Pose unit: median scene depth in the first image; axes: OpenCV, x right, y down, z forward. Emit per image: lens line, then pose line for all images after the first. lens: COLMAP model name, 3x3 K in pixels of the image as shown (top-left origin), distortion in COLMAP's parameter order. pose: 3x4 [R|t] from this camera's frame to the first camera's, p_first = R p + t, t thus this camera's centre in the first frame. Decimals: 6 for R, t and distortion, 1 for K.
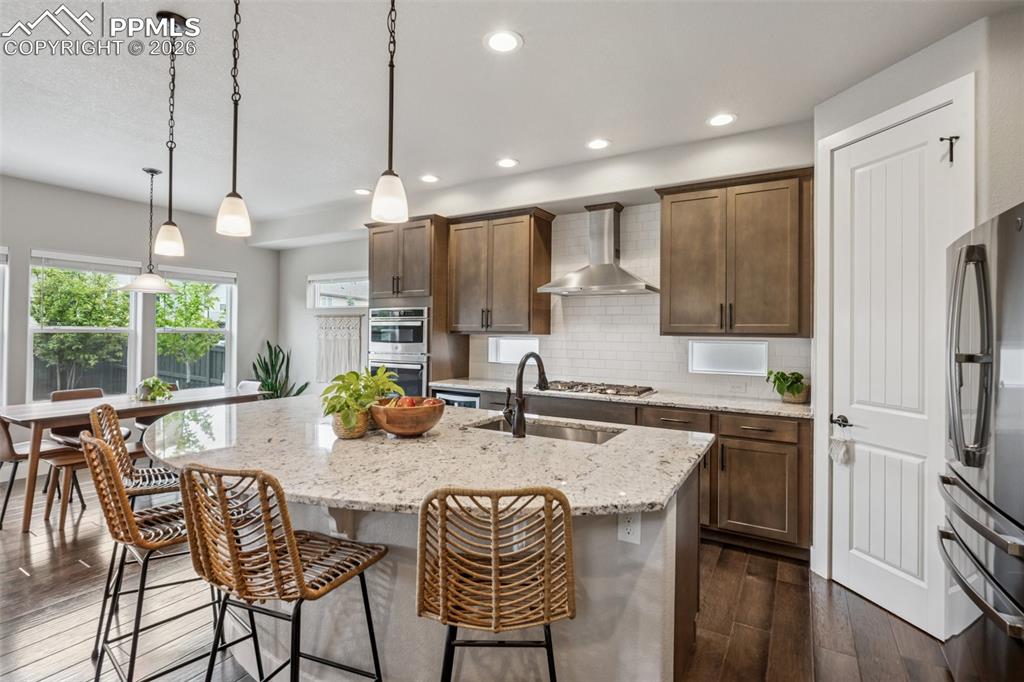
lens RADIAL K [[499.4, 0, 512.0], [0, 499.4, 341.0], [0, 0, 1]] dist [0.001968, 0.000313]
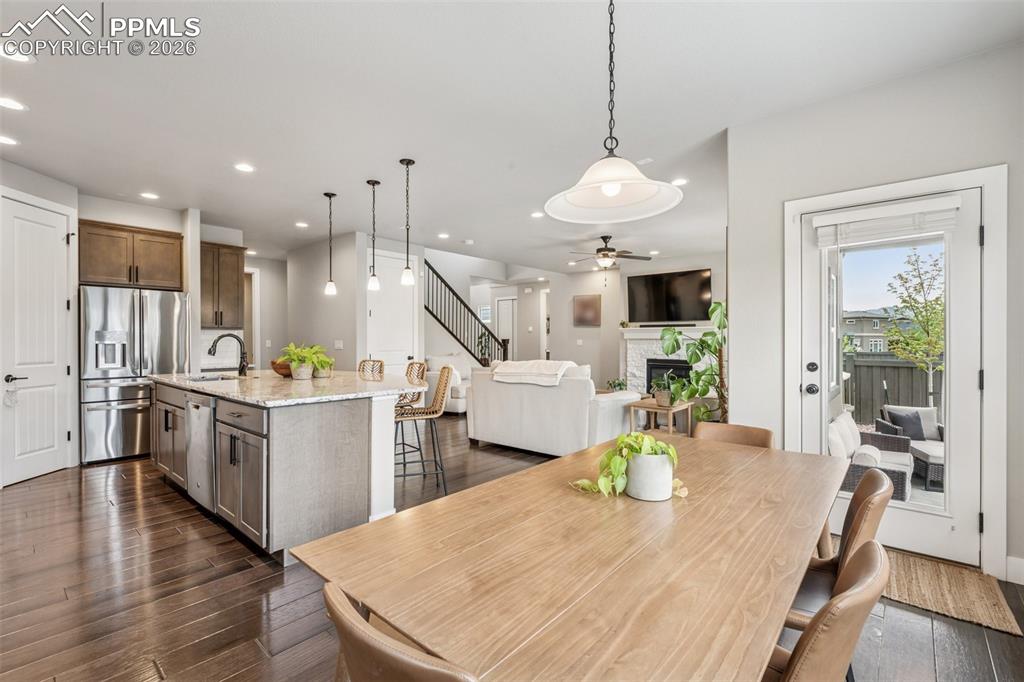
lens RADIAL K [[460.7, 0, 512.0], [0, 460.7, 341.0], [0, 0, 1]] dist [-0.001728, -0.000277]
pose [[-0.984291, -0.009658, 0.176290, -0.746212], [-0.007284, 0.999874, 0.014107, 0.008797], [-0.176404, 0.012602, -0.984237, 1.456810]]
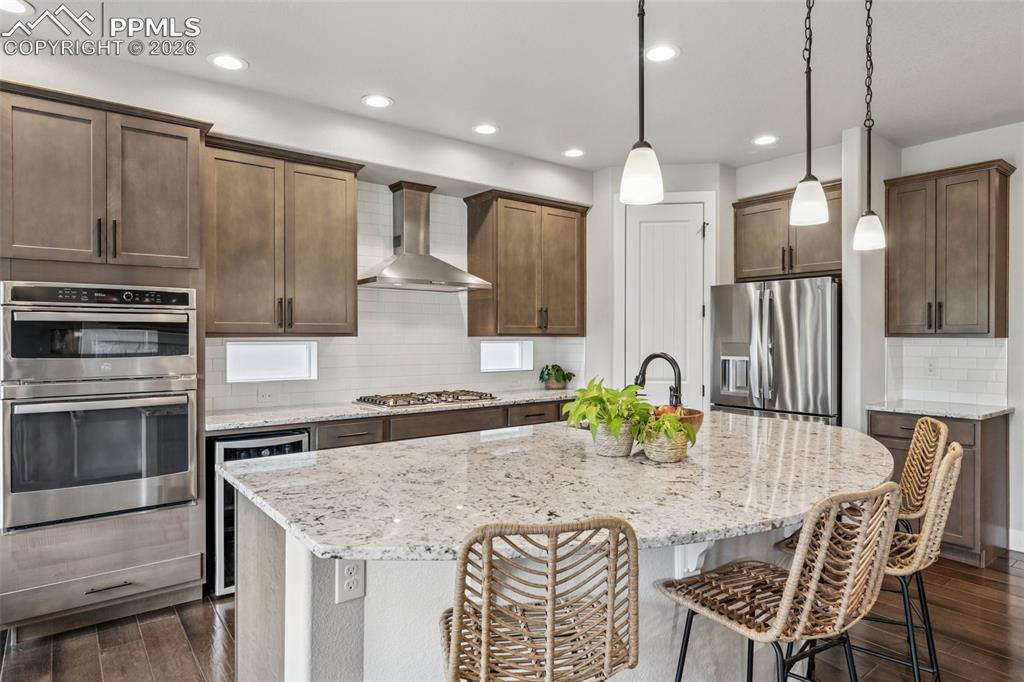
lens RADIAL K [[581.5, 0, 512.0], [0, 581.5, 341.0], [0, 0, 1]] dist [0.000021, -0.000138]
pose [[0.364003, -0.018729, 0.931209, -0.714982], [0.014354, 0.999792, 0.014498, -0.016319], [-0.931287, 0.008089, 0.364196, 0.497020]]
